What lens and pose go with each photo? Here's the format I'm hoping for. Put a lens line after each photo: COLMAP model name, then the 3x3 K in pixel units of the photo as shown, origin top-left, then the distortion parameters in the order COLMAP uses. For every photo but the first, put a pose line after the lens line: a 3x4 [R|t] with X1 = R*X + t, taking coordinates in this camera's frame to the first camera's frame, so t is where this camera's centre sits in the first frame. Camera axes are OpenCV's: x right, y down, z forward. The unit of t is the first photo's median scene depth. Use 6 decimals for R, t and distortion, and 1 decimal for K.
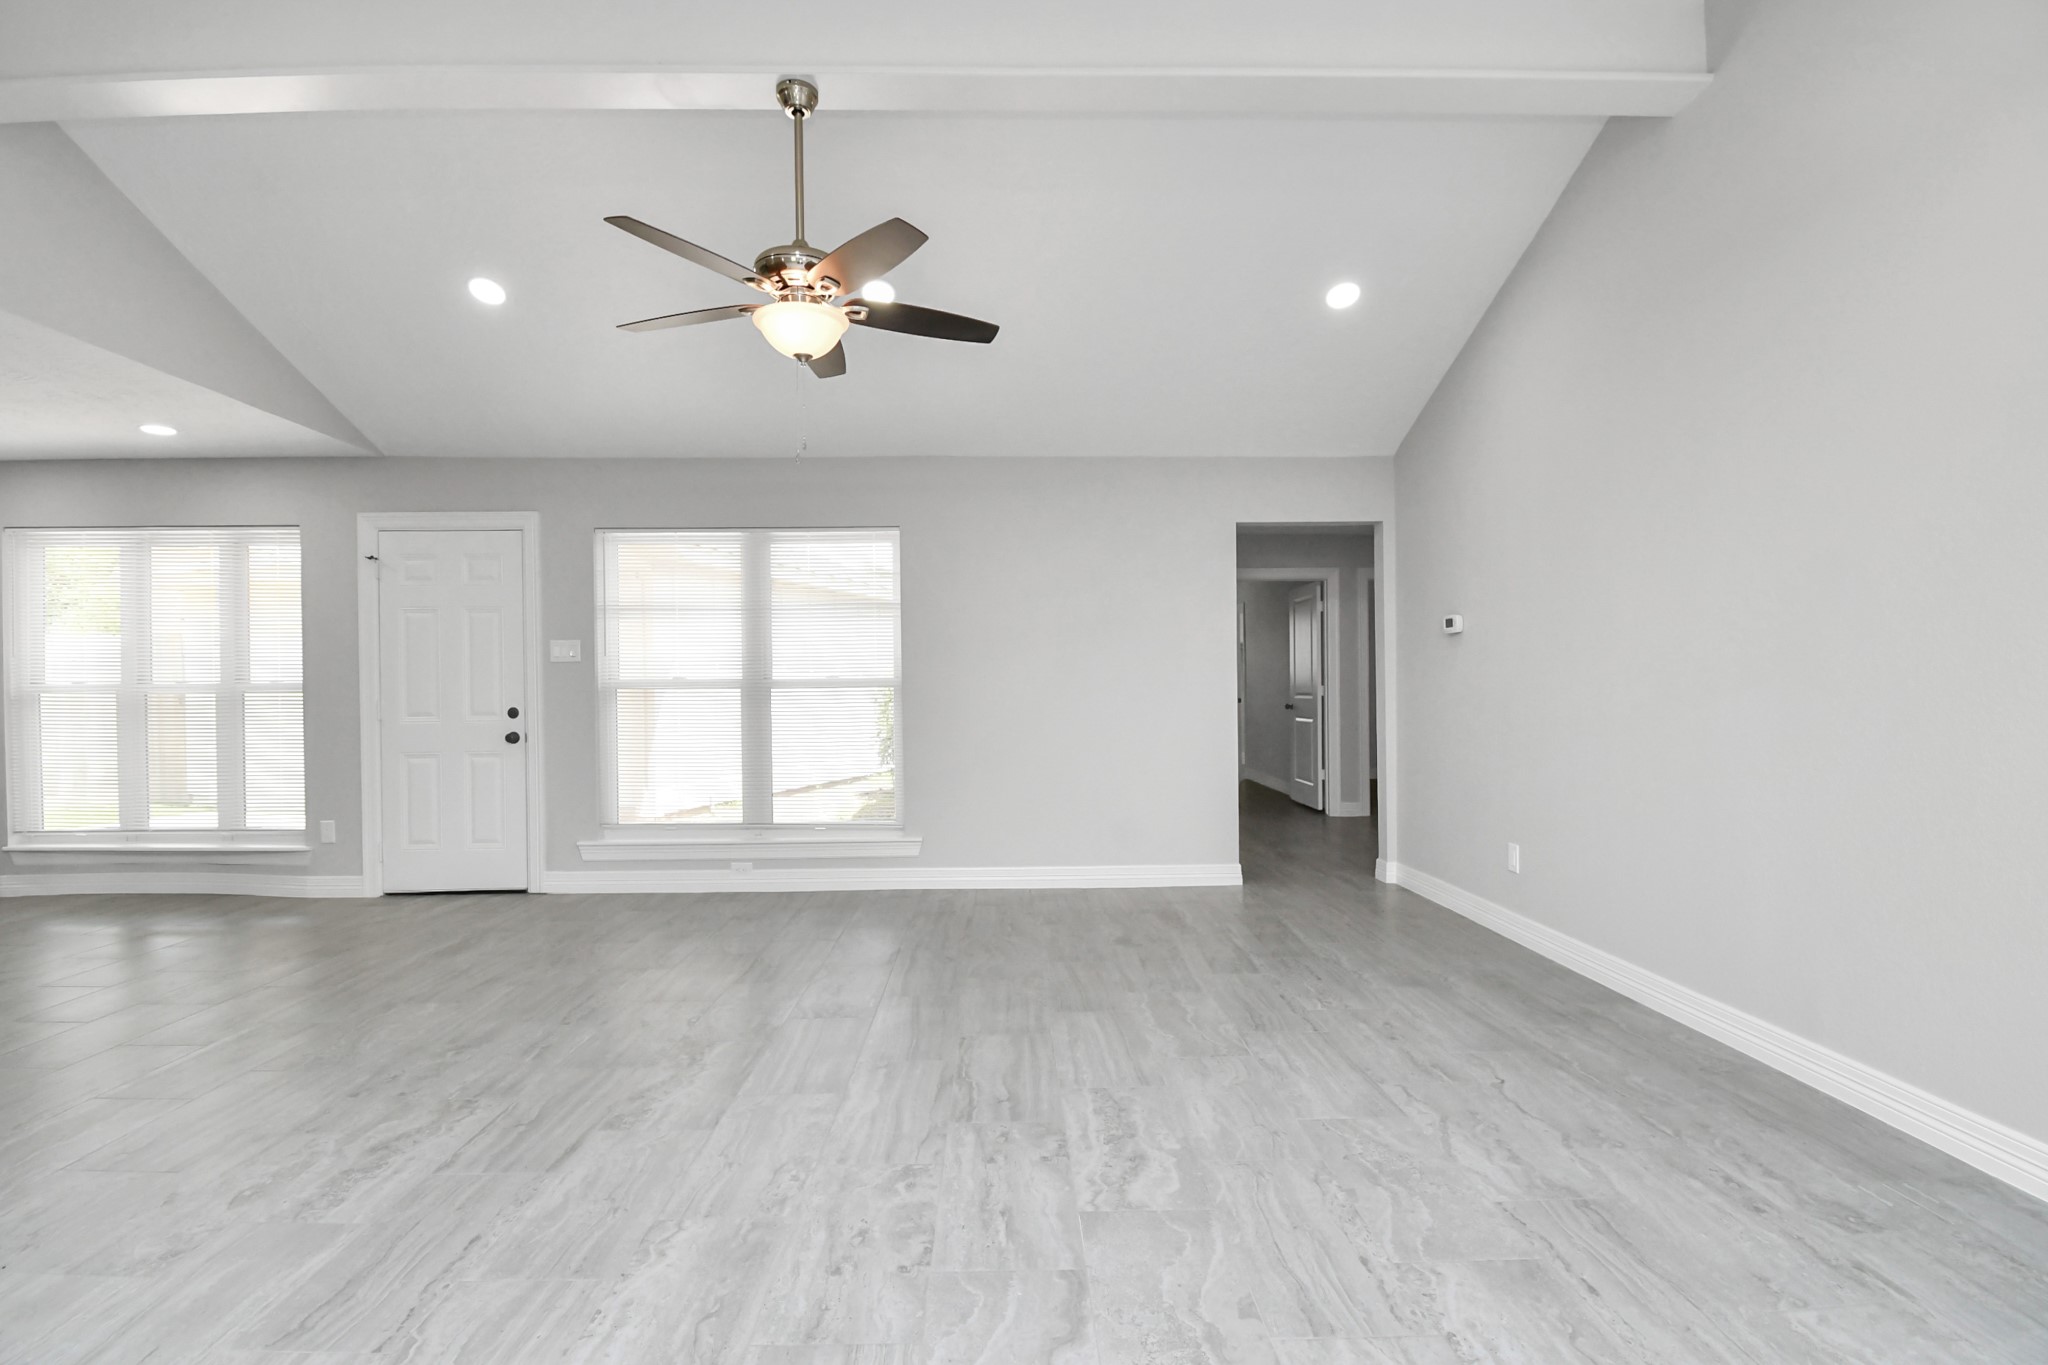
lens RADIAL K [[931.1, 0, 1022.7], [0, 931.1, 692.4], [0, 0, 1]] dist [-0.011754, -0.002909]
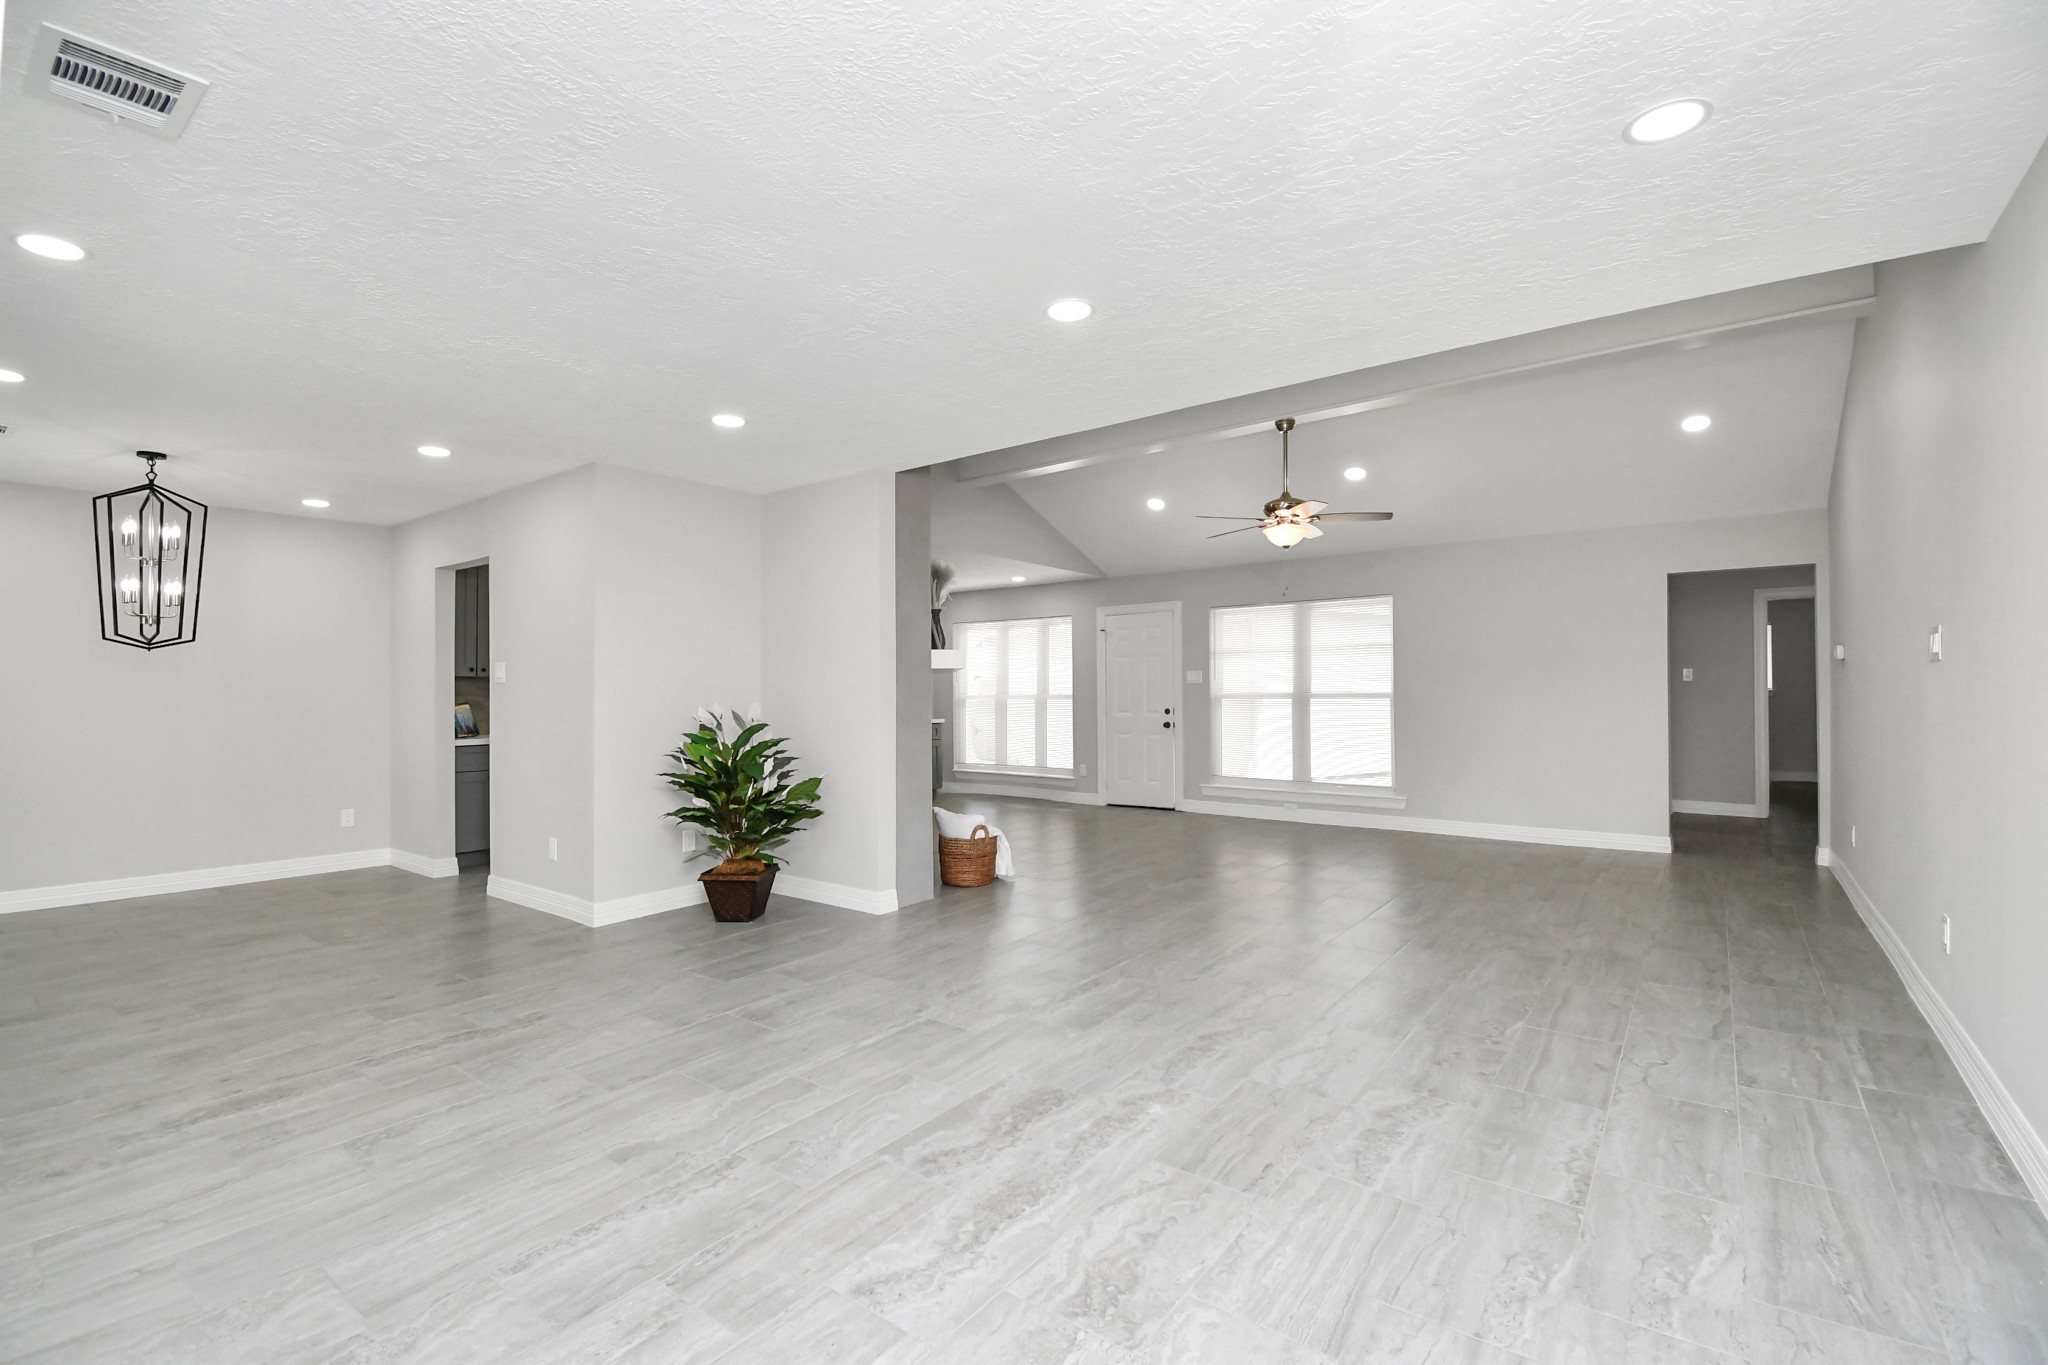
lens RADIAL K [[863.6, 0, 1003.4], [0, 863.6, 689.5], [0, 0, 1]] dist [0.003813, -0.007130]
pose [[0.767439, 0.000400, -0.641122, 0.298990], [-0.002718, 0.999993, -0.002630, -0.015850], [0.641116, 0.003761, 0.767435, -0.524524]]
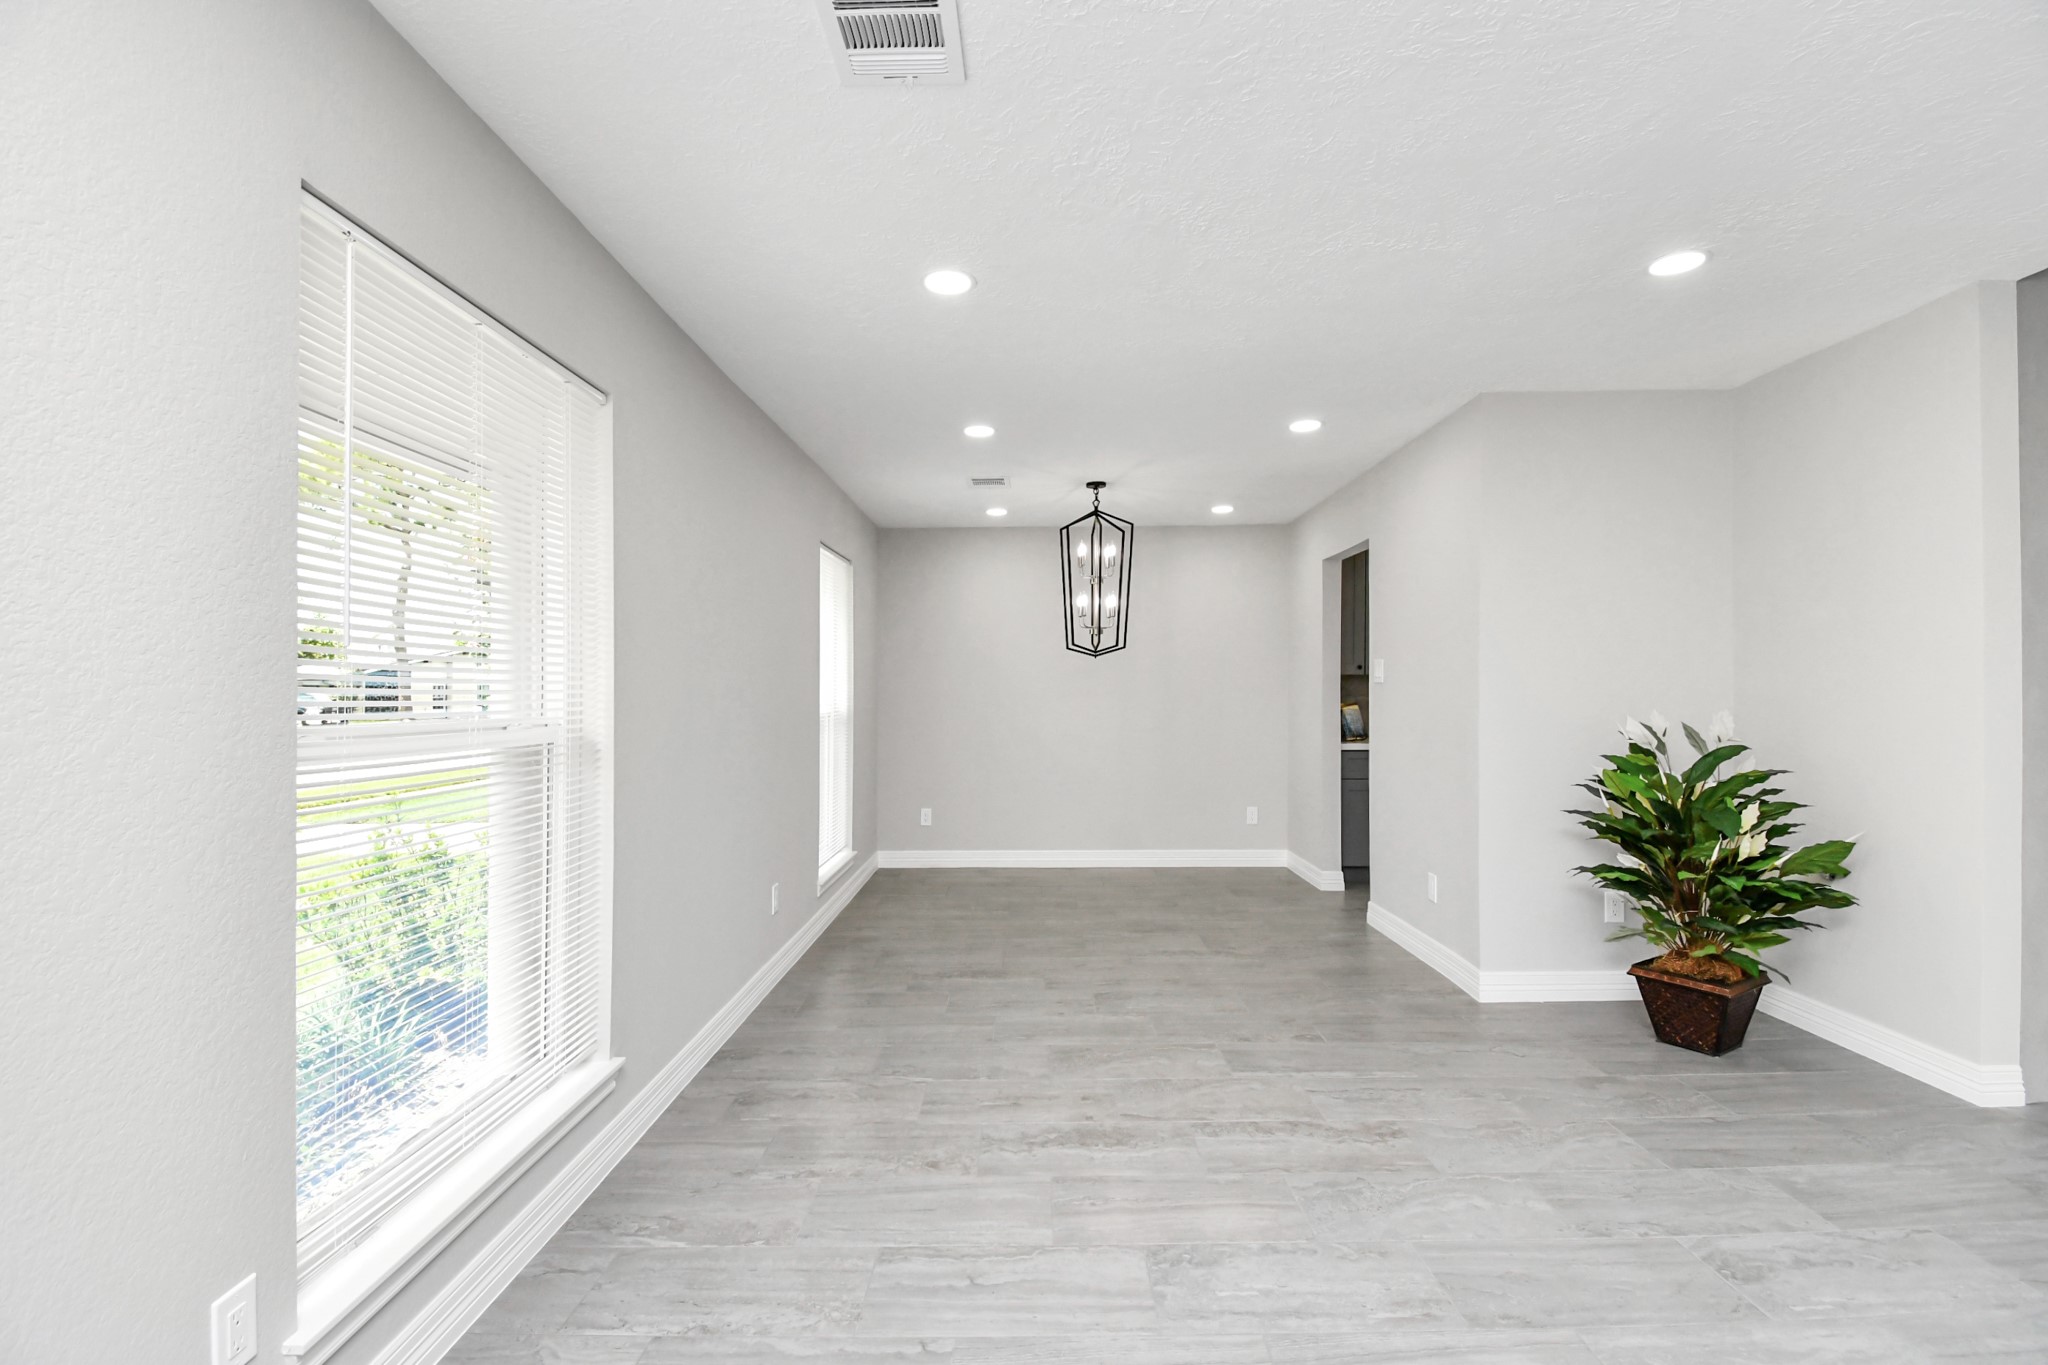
lens RADIAL K [[931.1, 0, 1057.8], [0, 931.1, 675.4], [0, 0, 1]] dist [-0.011754, -0.002909]
pose [[-0.020909, -0.011702, -0.999713, 0.138761], [-0.004022, 0.999924, -0.011620, -0.021078], [0.999773, 0.003778, -0.020954, -0.423987]]
